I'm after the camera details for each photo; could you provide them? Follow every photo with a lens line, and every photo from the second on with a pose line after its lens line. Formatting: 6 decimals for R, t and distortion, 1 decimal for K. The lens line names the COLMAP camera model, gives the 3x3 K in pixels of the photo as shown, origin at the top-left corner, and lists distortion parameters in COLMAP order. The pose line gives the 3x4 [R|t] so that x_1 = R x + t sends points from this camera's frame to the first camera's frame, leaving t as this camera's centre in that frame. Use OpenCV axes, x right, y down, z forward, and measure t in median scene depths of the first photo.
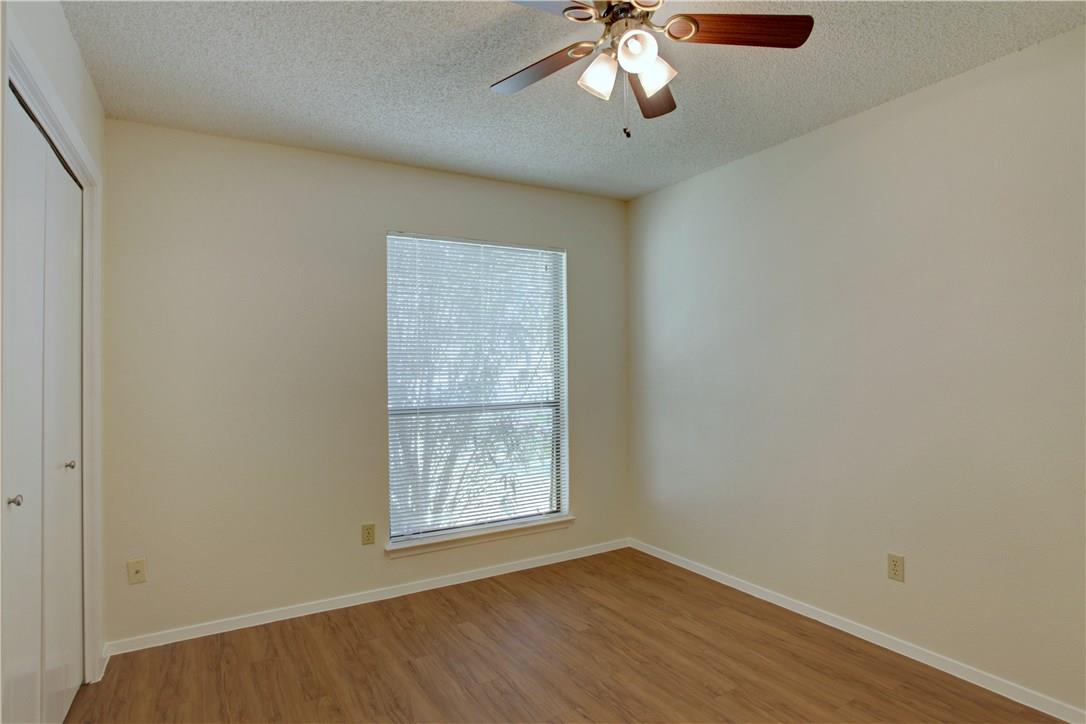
lens RADIAL K [[561.8, 0, 538.0], [0, 561.8, 360.4], [0, 0, 1]] dist [-0.072105, 0.032600]
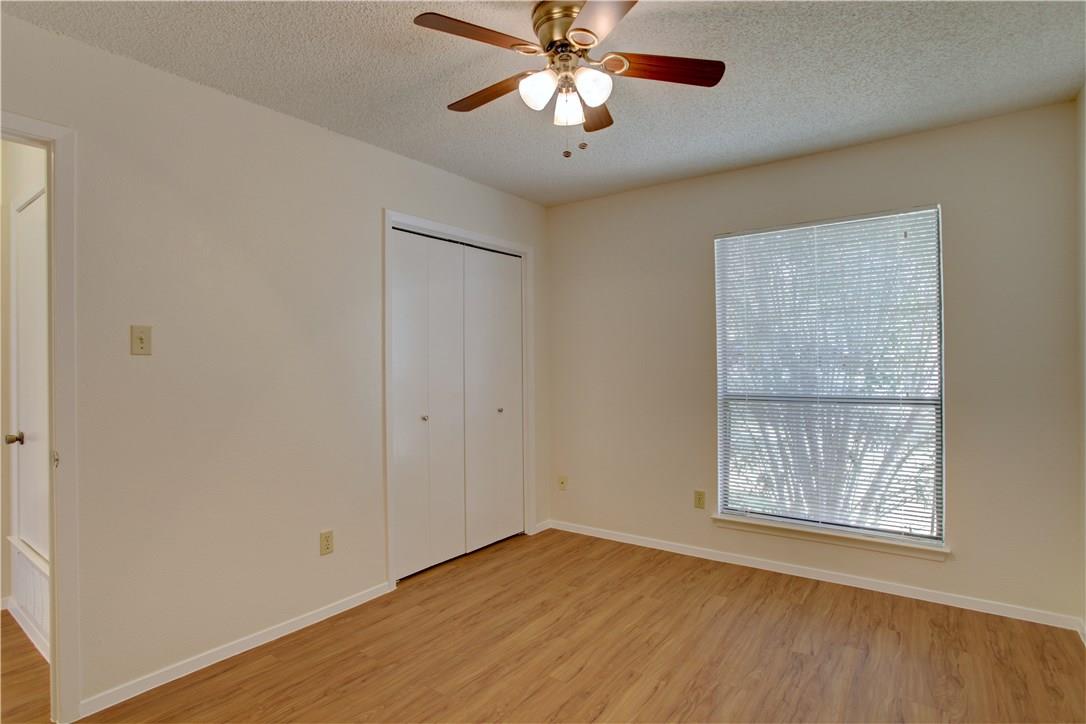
lens RADIAL K [[547.9, 0, 548.5], [0, 547.9, 356.8], [0, 0, 1]] dist [-0.066502, 0.028886]
pose [[0.394475, 0.002188, -0.918904, 0.642992], [0.029607, 0.999448, 0.015089, -0.015735], [0.918430, -0.033158, 0.394192, 0.270900]]
